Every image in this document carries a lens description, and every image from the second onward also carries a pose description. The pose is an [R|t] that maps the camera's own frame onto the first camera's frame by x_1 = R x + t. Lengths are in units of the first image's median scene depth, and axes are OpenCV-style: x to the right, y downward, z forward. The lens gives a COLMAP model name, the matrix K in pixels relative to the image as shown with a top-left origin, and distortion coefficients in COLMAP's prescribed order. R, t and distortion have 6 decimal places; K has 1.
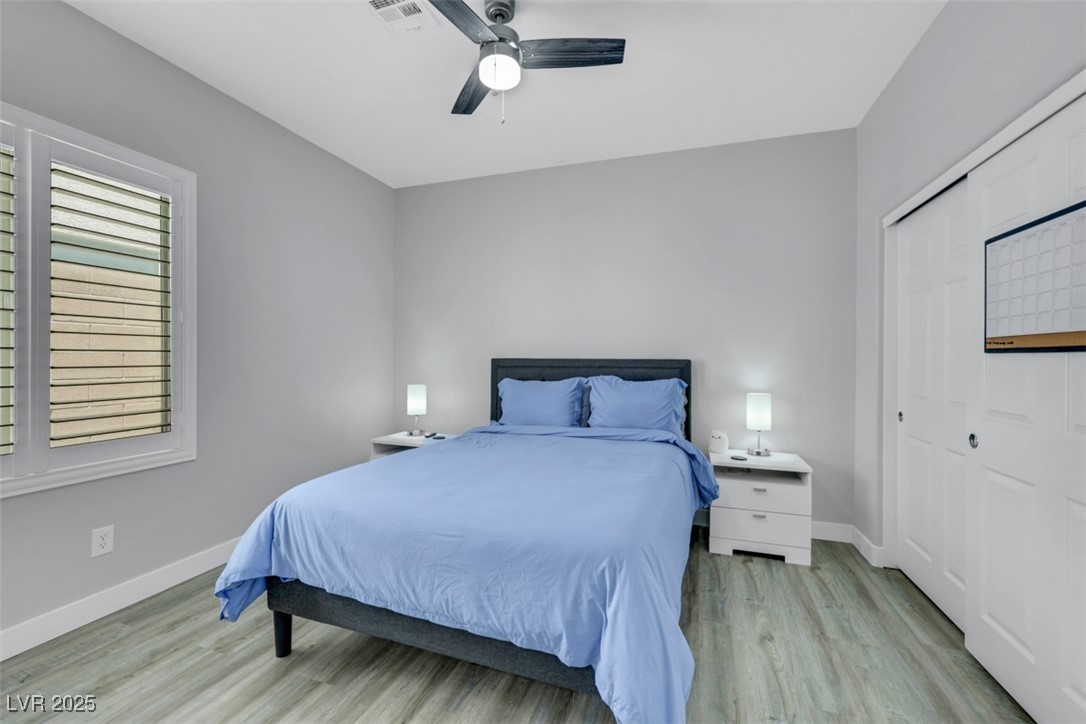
lens RADIAL K [[465.9, 0, 533.4], [0, 465.9, 361.9], [0, 0, 1]] dist [-0.002094, -0.000158]
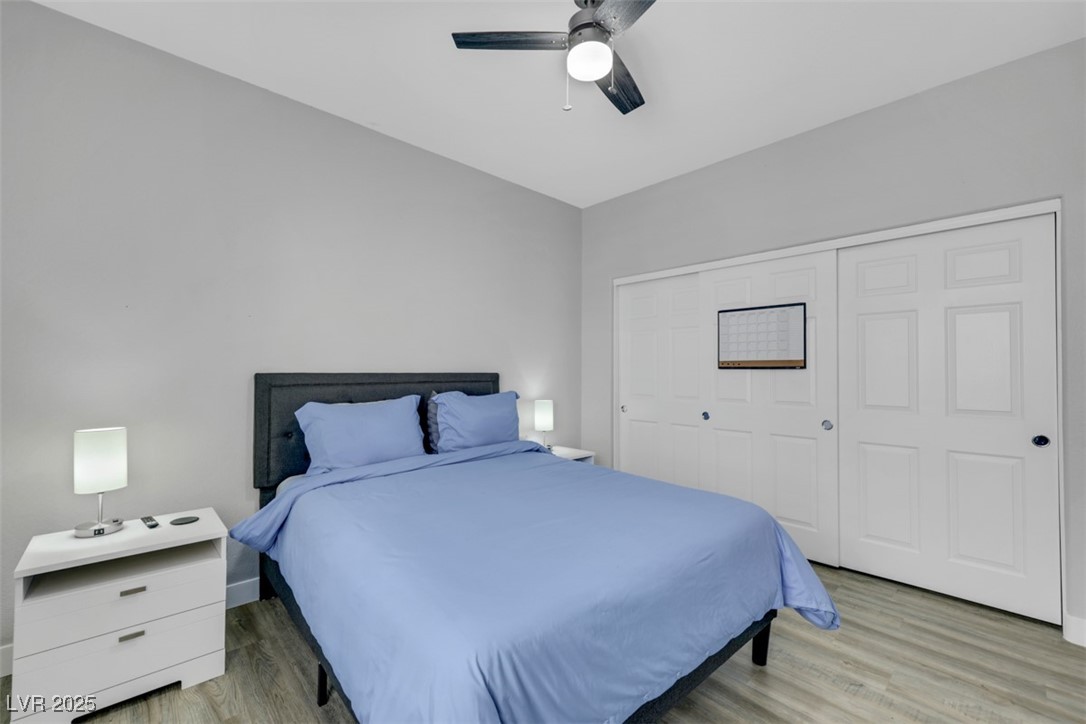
lens RADIAL K [[465.9, 0, 537.2], [0, 465.9, 361.1], [0, 0, 1]] dist [-0.002094, -0.000158]
pose [[0.452540, 0.011514, 0.891670, -0.587697], [0.006771, 0.999843, -0.016347, -0.014377], [-0.891718, 0.013435, 0.452392, 0.437952]]
